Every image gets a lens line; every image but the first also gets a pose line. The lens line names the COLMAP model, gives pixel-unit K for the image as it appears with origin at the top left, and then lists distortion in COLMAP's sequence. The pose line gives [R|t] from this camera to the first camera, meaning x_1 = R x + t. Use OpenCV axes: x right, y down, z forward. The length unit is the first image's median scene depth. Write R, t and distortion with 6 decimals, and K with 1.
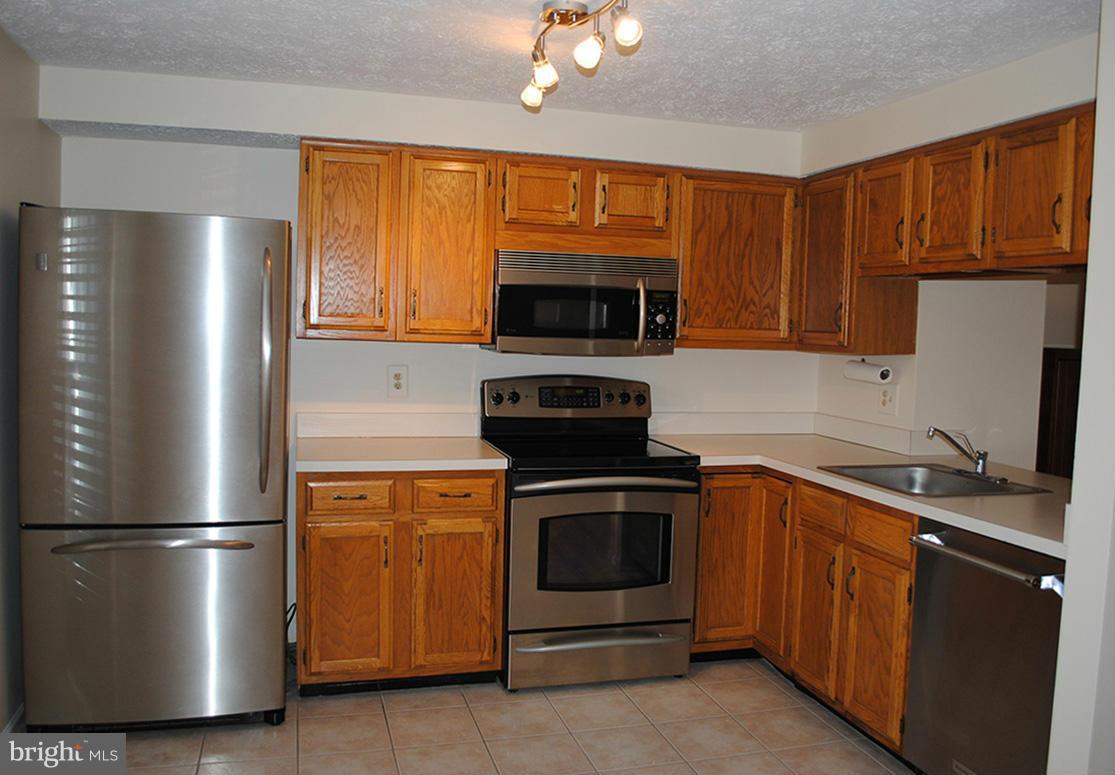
lens RADIAL K [[927.0, 0, 567.5], [0, 927.0, 395.2], [0, 0, 1]] dist [-0.078636, 0.011231]
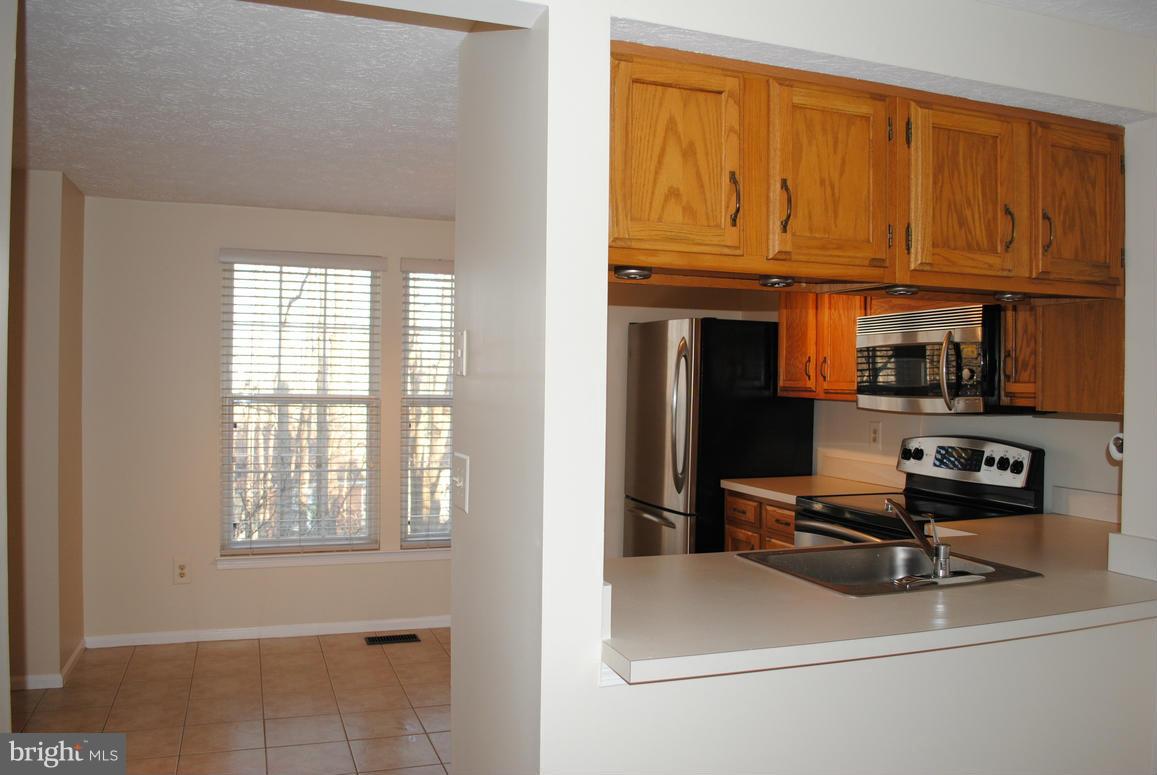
lens RADIAL K [[912.6, 0, 577.7], [0, 912.6, 386.2], [0, 0, 1]] dist [-0.080616, 0.014744]
pose [[0.059877, -0.022510, -0.997952, 1.032594], [-0.085659, 0.995942, -0.027604, -0.014996], [0.994524, 0.087136, 0.057706, 0.624871]]
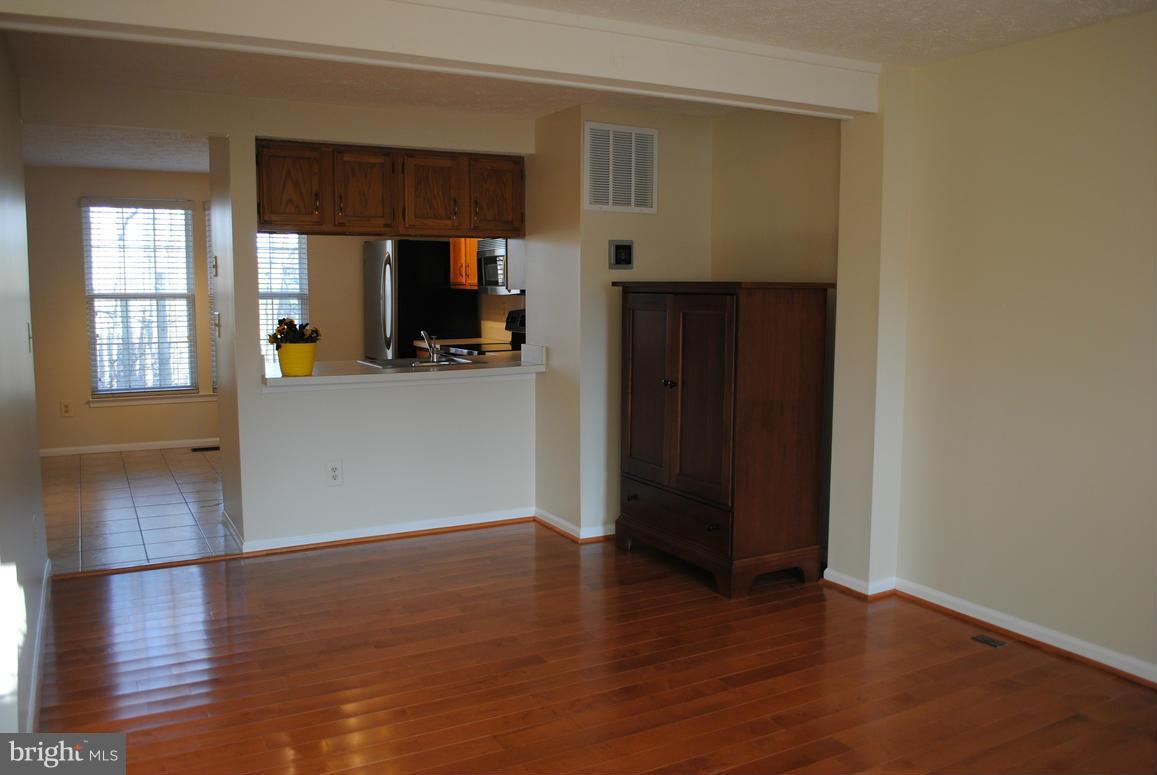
lens RADIAL K [[912.6, 0, 573.4], [0, 912.6, 384.3], [0, 0, 1]] dist [-0.080616, 0.014744]
pose [[0.208712, 0.076824, -0.974955, 1.890844], [-0.068041, 0.995635, 0.063888, 0.006366], [0.975607, 0.053002, 0.213028, 0.837088]]
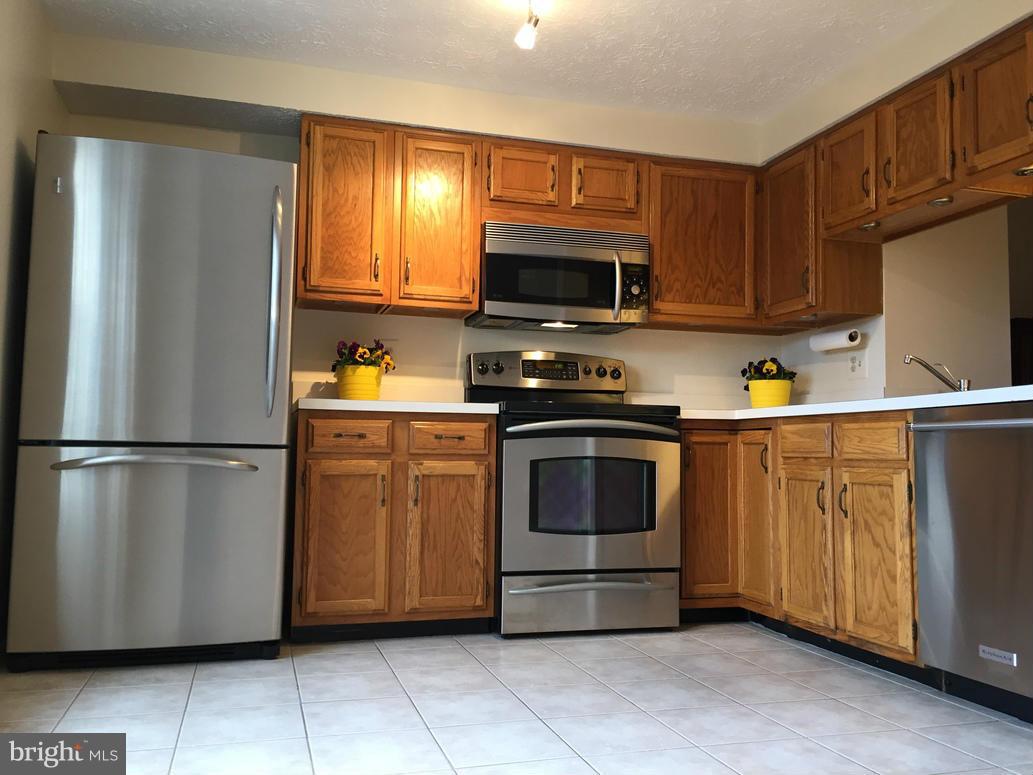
lens RADIAL K [[870.3, 0, 506.4], [0, 870.3, 397.8], [0, 0, 1]] dist [0.073818, -0.070652]
pose [[0.999878, -0.015621, -0.000203, -0.054466], [0.015438, 0.989991, -0.140282, 0.196554], [0.002392, 0.140262, 0.990112, 0.018242]]
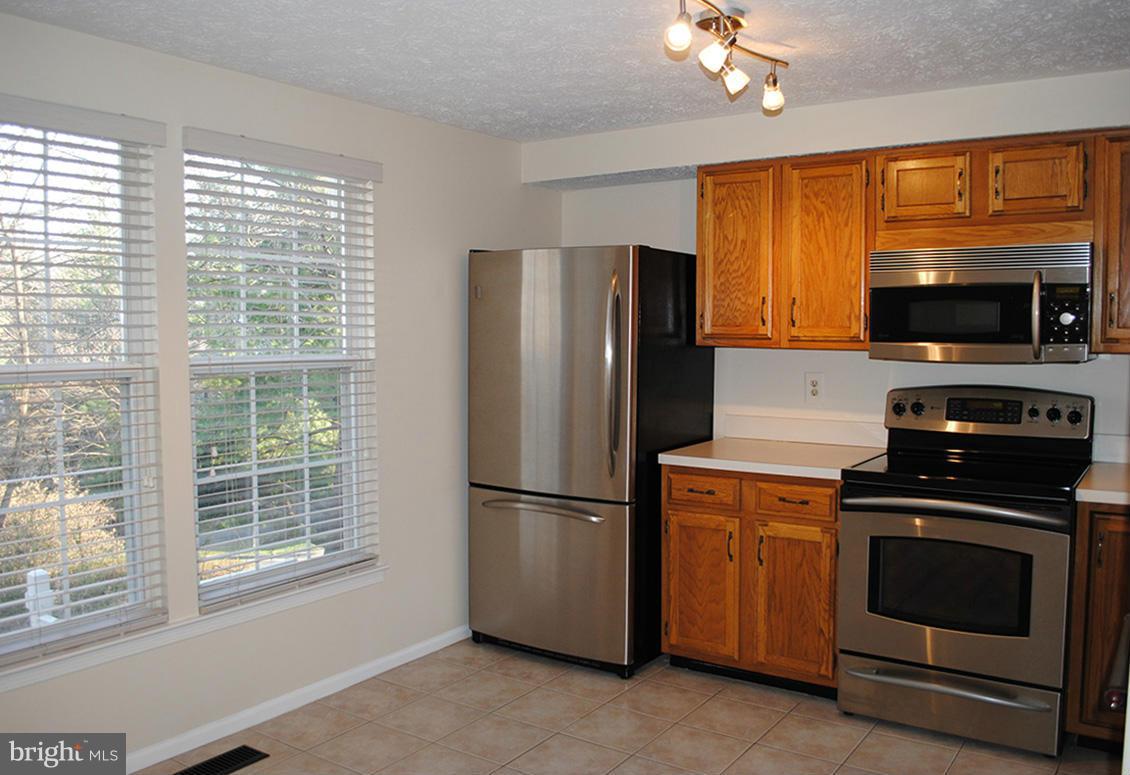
lens RADIAL K [[936.0, 0, 577.1], [0, 936.0, 391.6], [0, 0, 1]] dist [-0.076299, 0.008821]
pose [[0.641888, 0.023892, -0.766426, 0.483635], [-0.038072, 0.999275, -0.000736, -0.000807], [0.765853, 0.029652, 0.642332, 0.162300]]
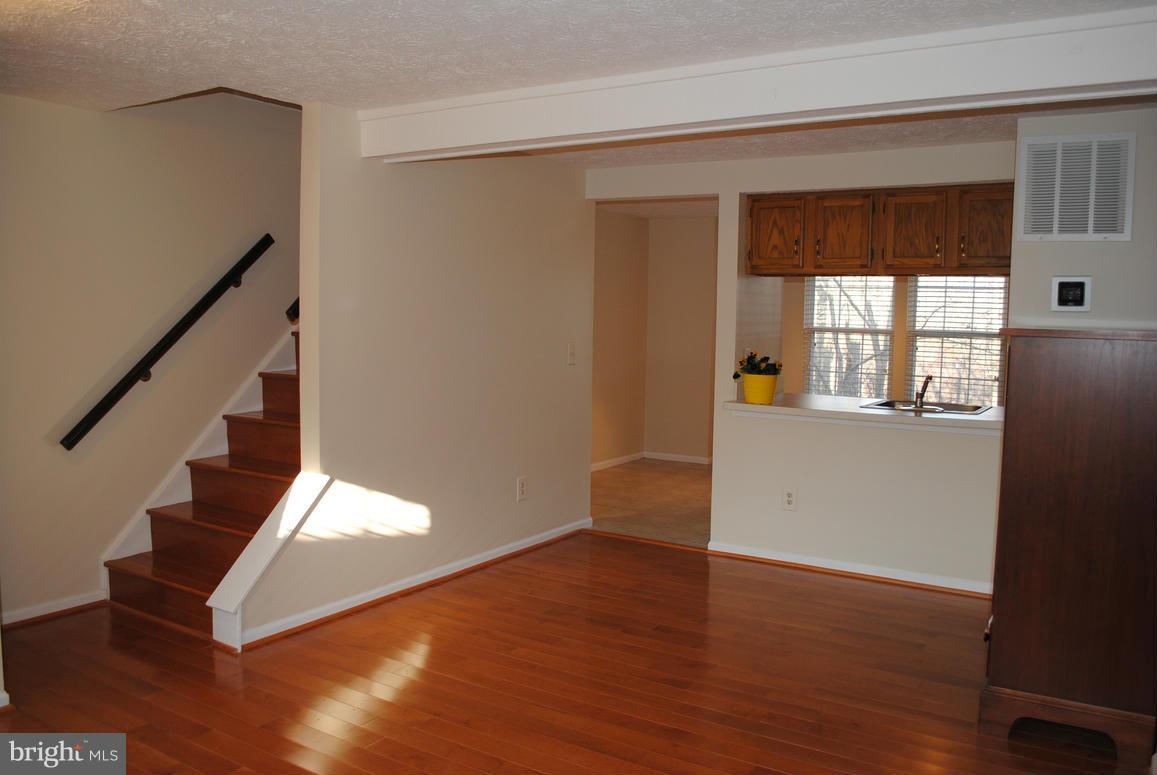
lens RADIAL K [[912.6, 0, 587.8], [0, 912.6, 390.0], [0, 0, 1]] dist [-0.080616, 0.014744]
pose [[-0.744821, 0.013849, -0.667121, 1.712853], [-0.088858, 0.988822, 0.119734, -0.067181], [0.661322, 0.148459, -0.735264, 1.610685]]
